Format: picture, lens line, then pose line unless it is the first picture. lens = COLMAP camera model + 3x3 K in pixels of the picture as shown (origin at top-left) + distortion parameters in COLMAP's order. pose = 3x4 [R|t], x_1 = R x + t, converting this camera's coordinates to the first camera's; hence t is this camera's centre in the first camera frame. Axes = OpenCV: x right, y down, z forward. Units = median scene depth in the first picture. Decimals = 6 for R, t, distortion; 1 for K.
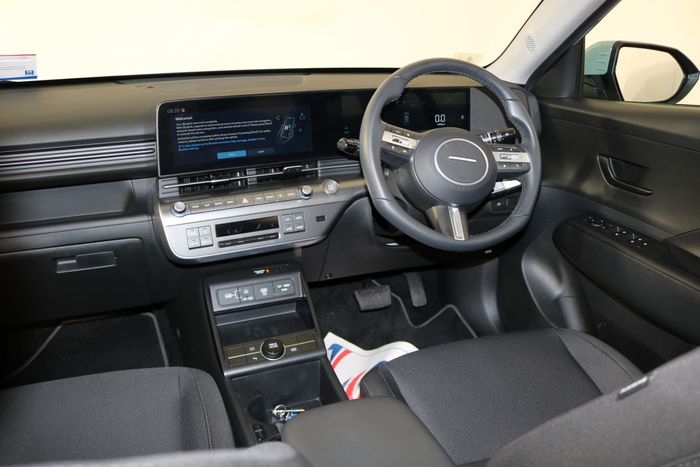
lens RADIAL K [[573.4, 0, 350.0], [0, 573.4, 233.5], [0, 0, 1]] dist [-0.123158, 0.010130]
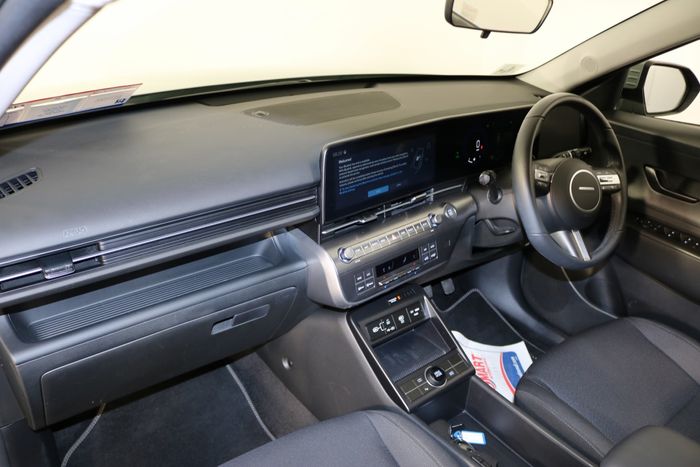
lens RADIAL K [[573.4, 0, 350.0], [0, 573.4, 233.5], [0, 0, 1]] dist [-0.123158, 0.010130]
pose [[0.959895, -0.078632, 0.269107, -0.520729], [0.049382, 0.992276, 0.113795, -0.179132], [-0.275976, -0.095942, 0.956364, 0.057173]]
